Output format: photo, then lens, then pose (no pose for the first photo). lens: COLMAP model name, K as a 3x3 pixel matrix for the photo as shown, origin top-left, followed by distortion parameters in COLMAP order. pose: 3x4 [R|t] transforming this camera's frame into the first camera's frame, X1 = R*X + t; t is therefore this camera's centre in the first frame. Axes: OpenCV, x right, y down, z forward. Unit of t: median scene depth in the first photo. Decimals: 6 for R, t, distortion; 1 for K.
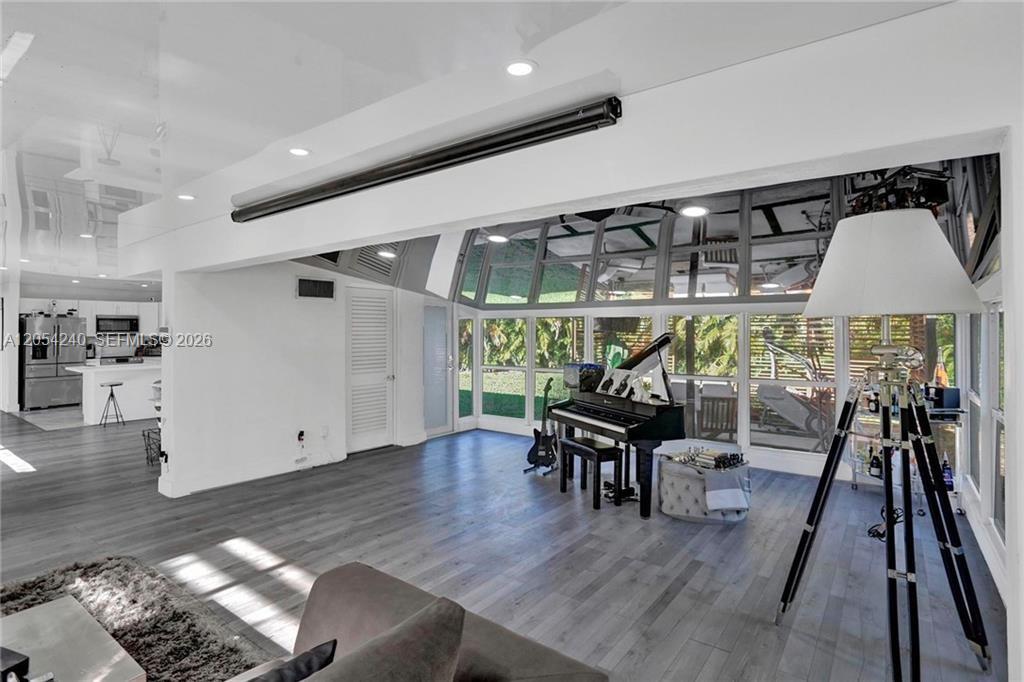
lens RADIAL K [[516.2, 0, 510.4], [0, 516.2, 325.1], [0, 0, 1]] dist [-0.021830, 0.009628]
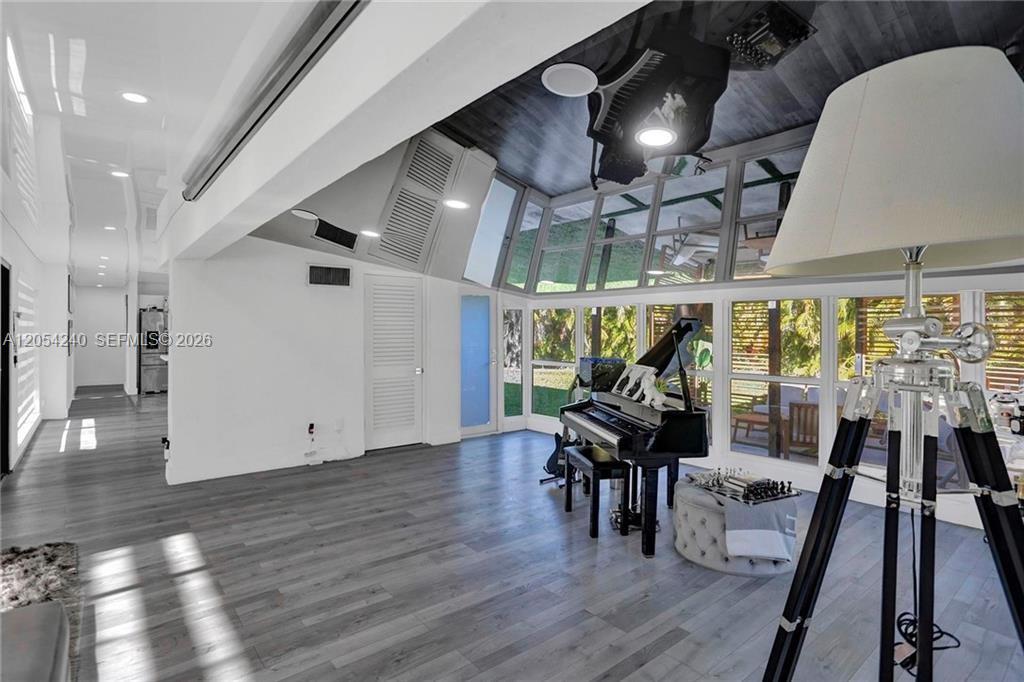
lens RADIAL K [[516.2, 0, 509.5], [0, 516.2, 332.0], [0, 0, 1]] dist [-0.021830, 0.009628]
pose [[0.971294, 0.002547, -0.237869, 0.216085], [0.001563, 0.999853, 0.017091, 0.021608], [0.237878, -0.016973, 0.971147, 0.181549]]
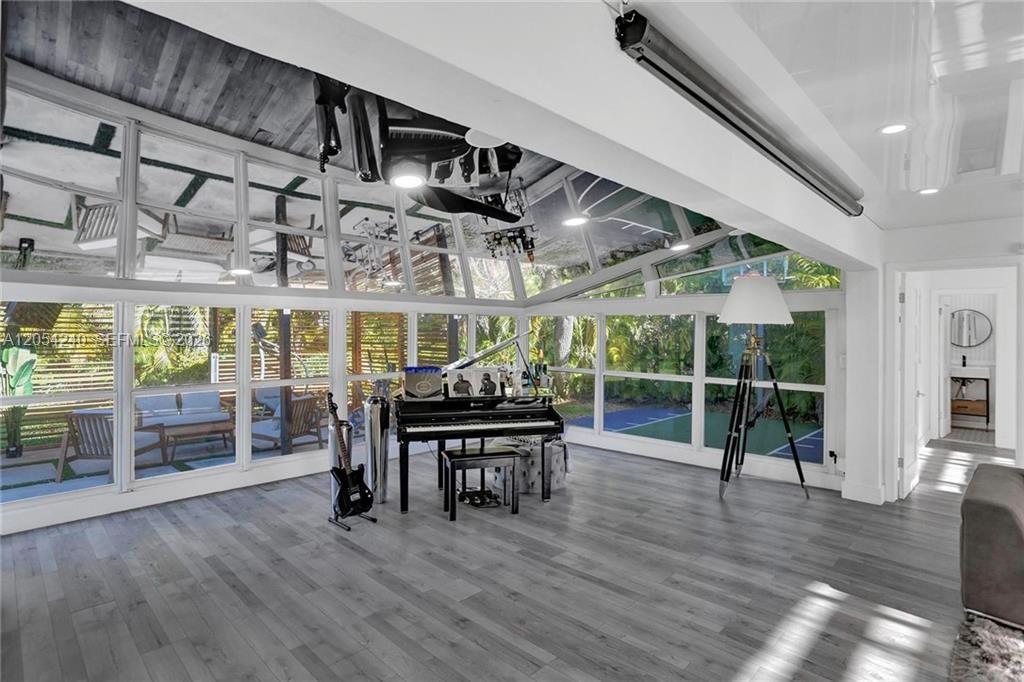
lens RADIAL K [[516.2, 0, 507.4], [0, 516.2, 340.9], [0, 0, 1]] dist [-0.021830, 0.009628]
pose [[0.135964, -0.016147, 0.990582, -0.738289], [-0.023752, 0.999527, 0.019553, 0.015655], [-0.990429, -0.026186, 0.135516, 0.838928]]
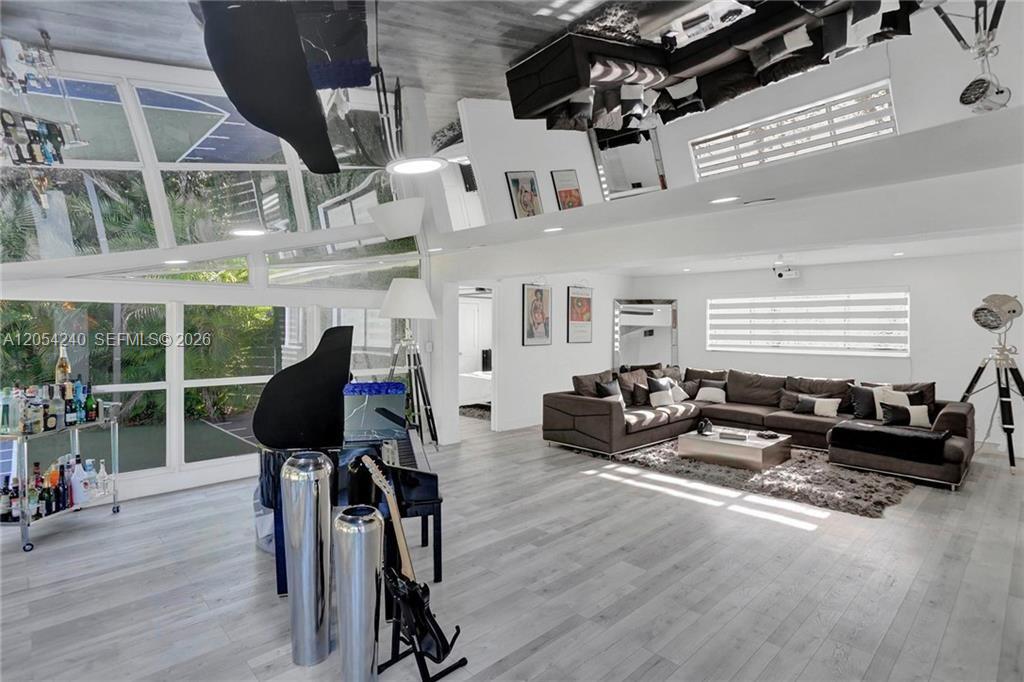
lens RADIAL K [[516.2, 0, 511.4], [0, 516.2, 337.8], [0, 0, 1]] dist [-0.021830, 0.009628]
pose [[-0.985917, -0.004937, 0.167160, -0.091989], [-0.005584, 0.999979, -0.003397, 0.037200], [-0.167139, -0.004283, -0.985924, 1.651713]]
